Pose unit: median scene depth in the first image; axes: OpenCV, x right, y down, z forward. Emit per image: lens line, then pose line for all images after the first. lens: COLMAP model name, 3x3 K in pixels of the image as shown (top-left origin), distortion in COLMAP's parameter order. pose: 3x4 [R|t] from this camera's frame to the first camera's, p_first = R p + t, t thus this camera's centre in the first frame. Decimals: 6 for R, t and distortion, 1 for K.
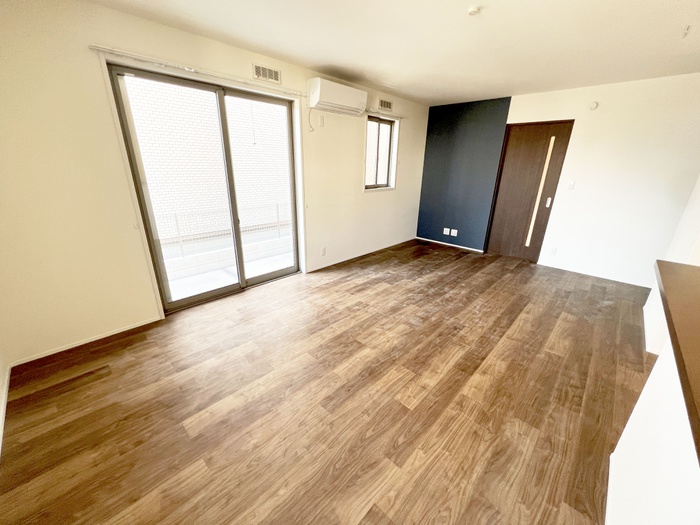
lens RADIAL K [[279.2, 0, 349.0], [0, 279.2, 263.9], [0, 0, 1]] dist [-0.002472, 0.000597]
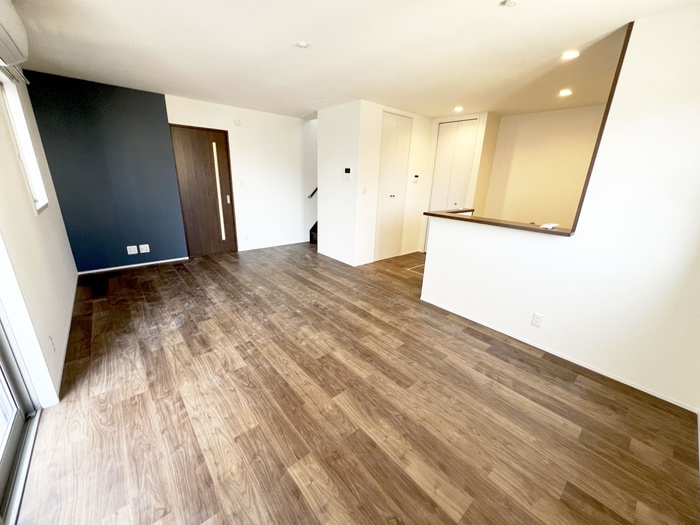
lens RADIAL K [[279.2, 0, 351.1], [0, 279.2, 263.3], [0, 0, 1]] dist [-0.002472, 0.000597]
pose [[0.093502, -0.315228, 0.944399, -0.614792], [0.303735, 0.912368, 0.274464, -0.200451], [-0.948157, 0.261184, 0.181054, 0.525392]]
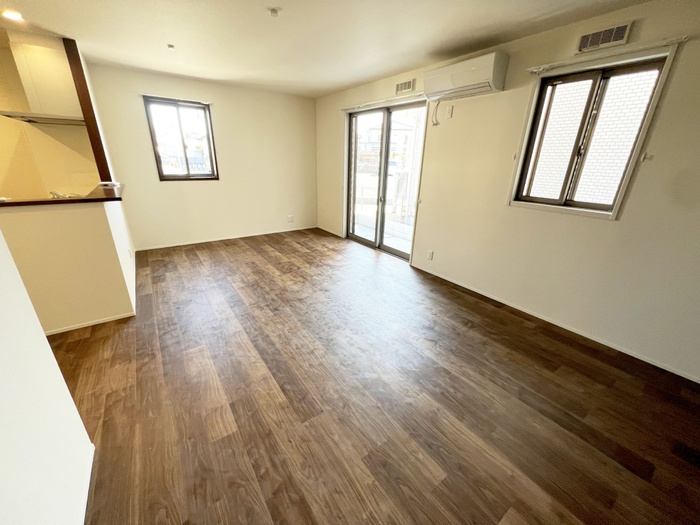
lens RADIAL K [[279.2, 0, 349.9], [0, 279.2, 263.4], [0, 0, 1]] dist [-0.002472, 0.000597]
pose [[-0.182039, 0.325645, -0.927802, 1.112204], [-0.357938, 0.856885, 0.370983, -0.363379], [0.915829, 0.399629, -0.039426, 1.091675]]
